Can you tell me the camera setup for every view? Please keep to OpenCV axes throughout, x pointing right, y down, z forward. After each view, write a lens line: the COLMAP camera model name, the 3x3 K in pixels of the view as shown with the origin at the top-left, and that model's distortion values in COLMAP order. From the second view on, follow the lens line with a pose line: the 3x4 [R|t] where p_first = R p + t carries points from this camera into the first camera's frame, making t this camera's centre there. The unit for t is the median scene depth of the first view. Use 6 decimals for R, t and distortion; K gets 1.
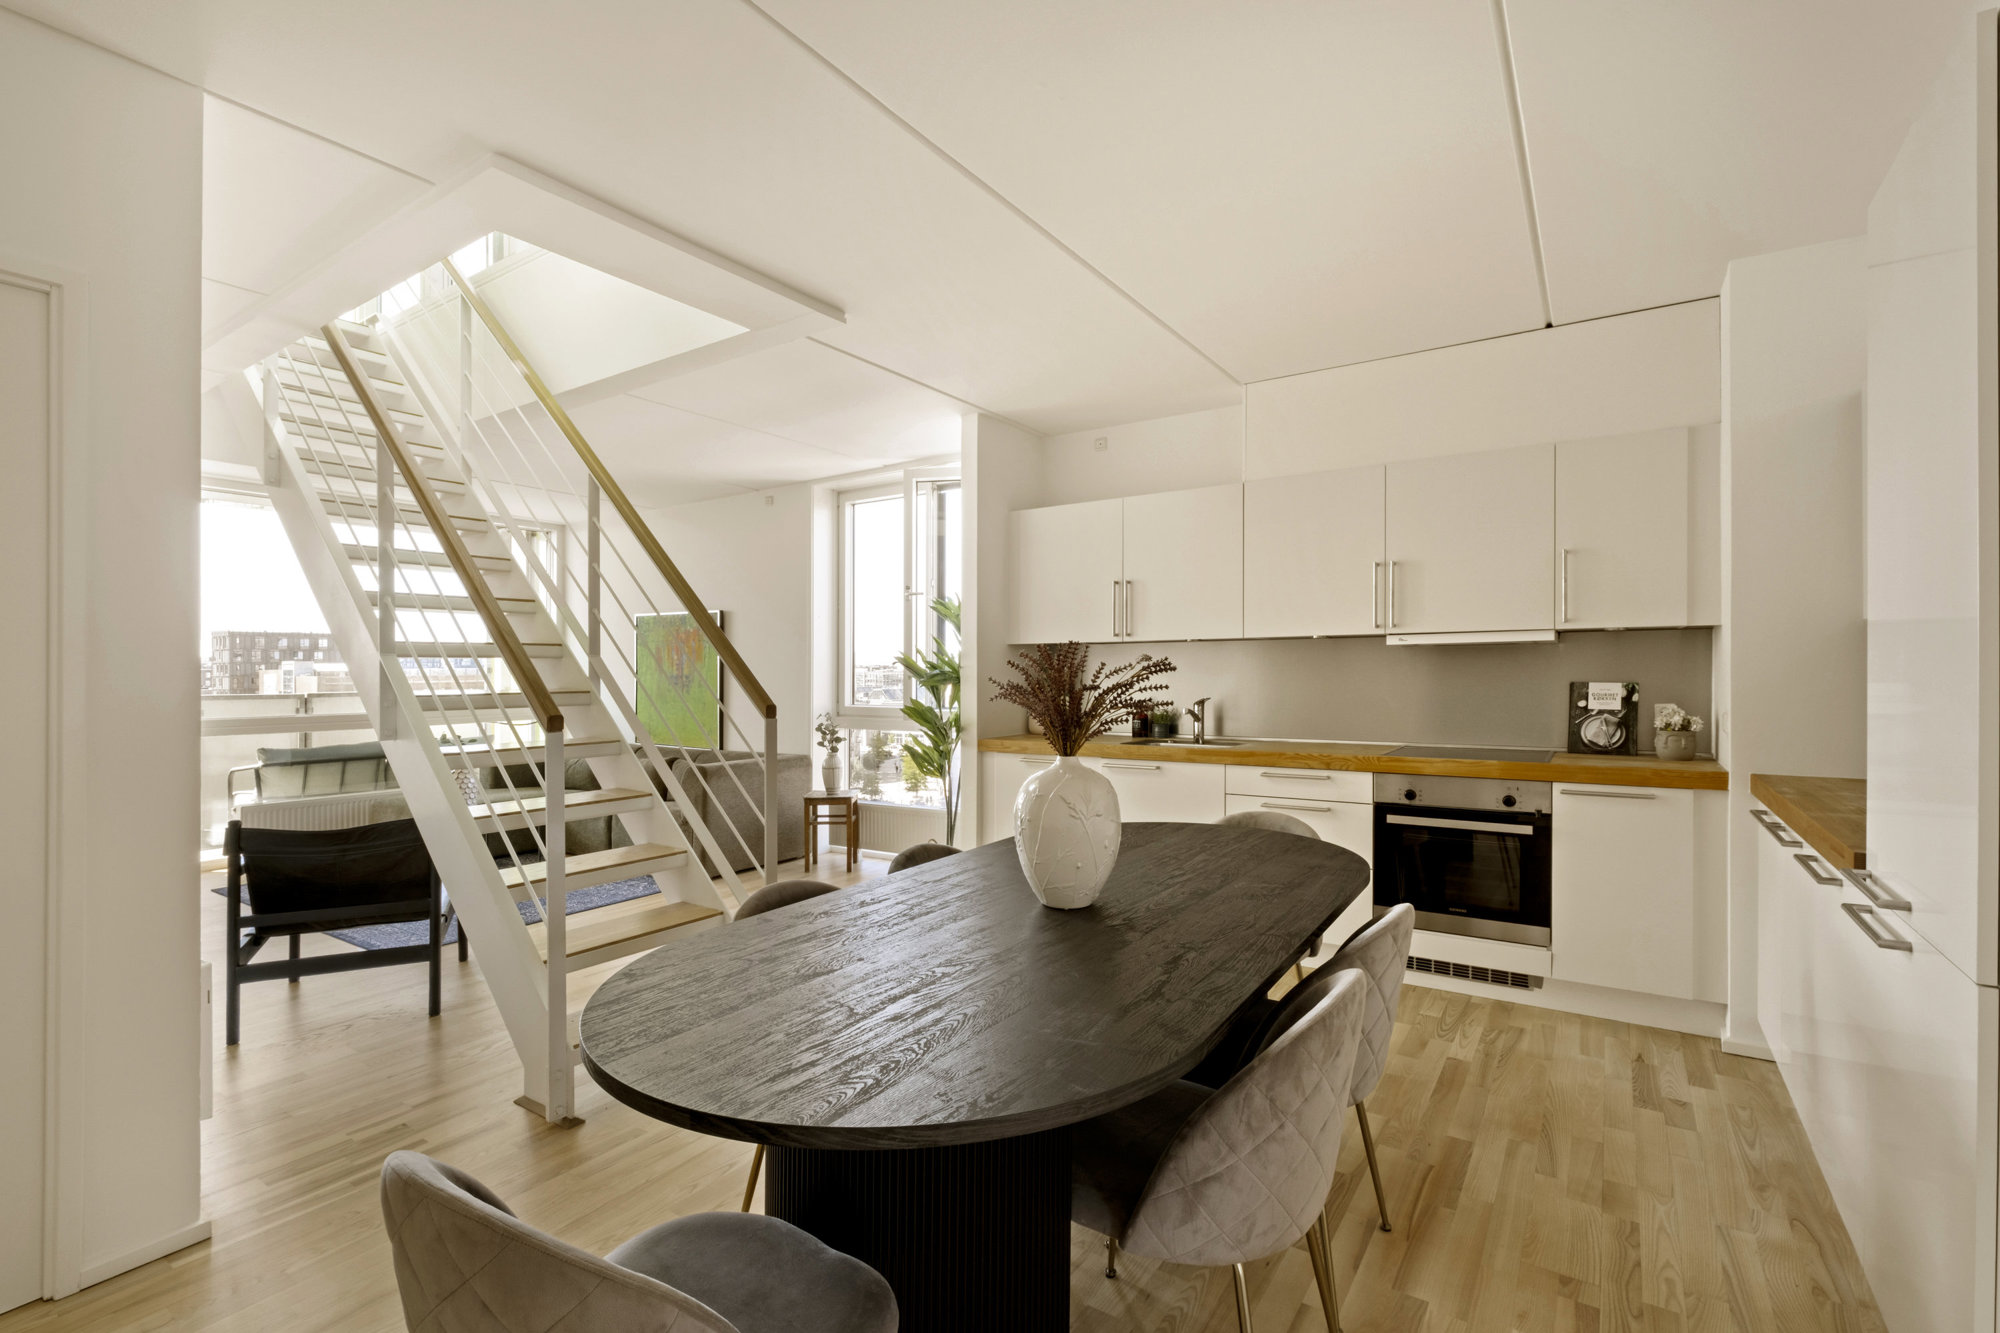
lens RADIAL K [[900.3, 0, 990.8], [0, 900.3, 660.7], [0, 0, 1]] dist [0.000890, 0.000145]
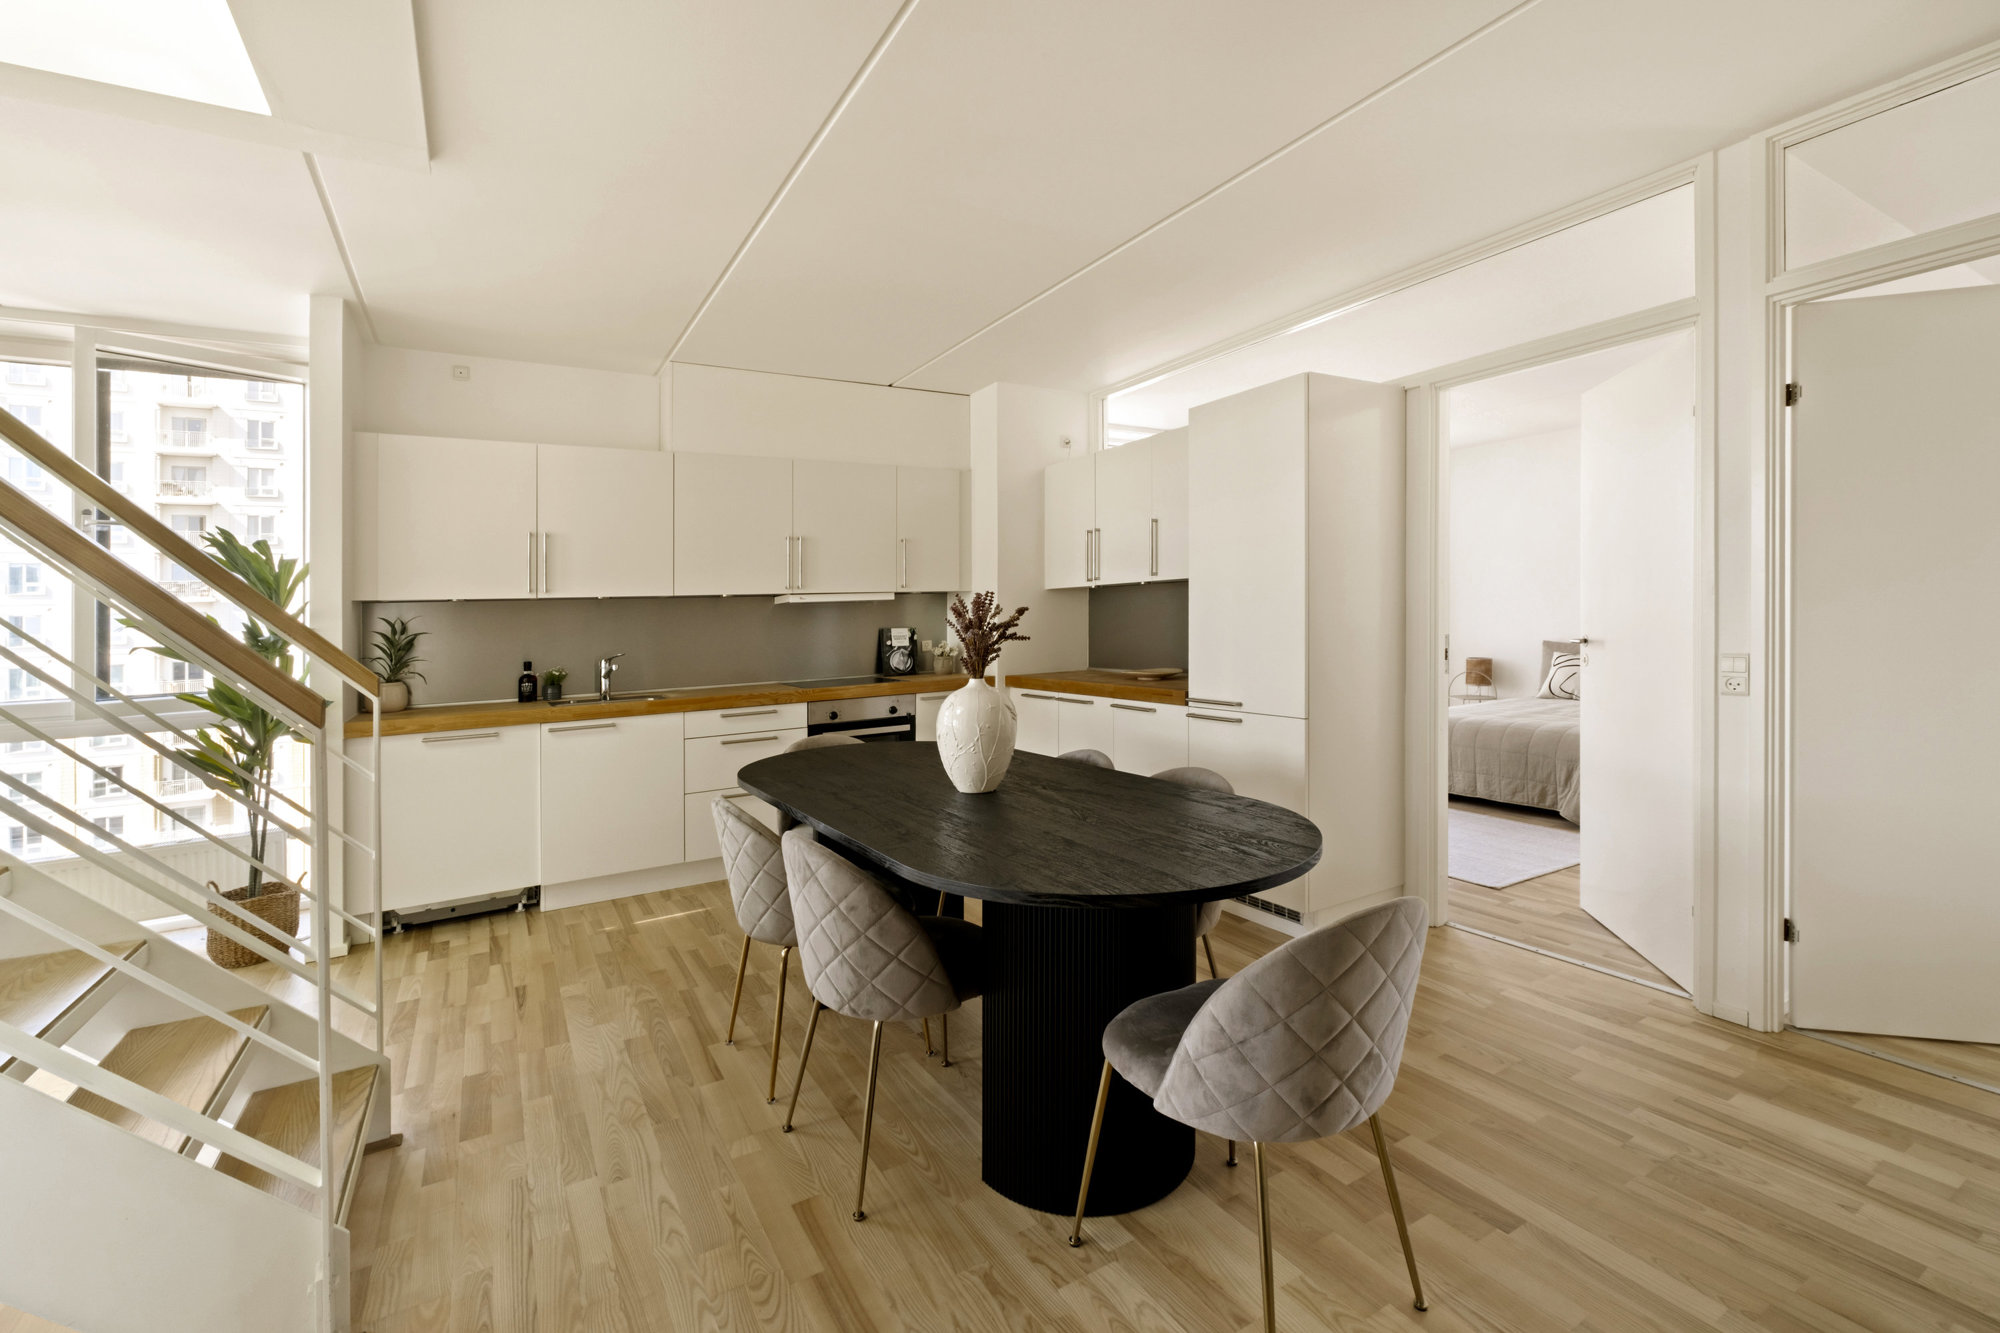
lens RADIAL K [[867.4, 0, 993.5], [0, 867.4, 615.9], [0, 0, 1]] dist [-0.006501, -0.000474]
pose [[0.420785, -0.005916, 0.907141, -0.582236], [0.017430, 0.999847, -0.001565, 0.008687], [-0.906993, 0.016470, 0.420824, 0.246119]]
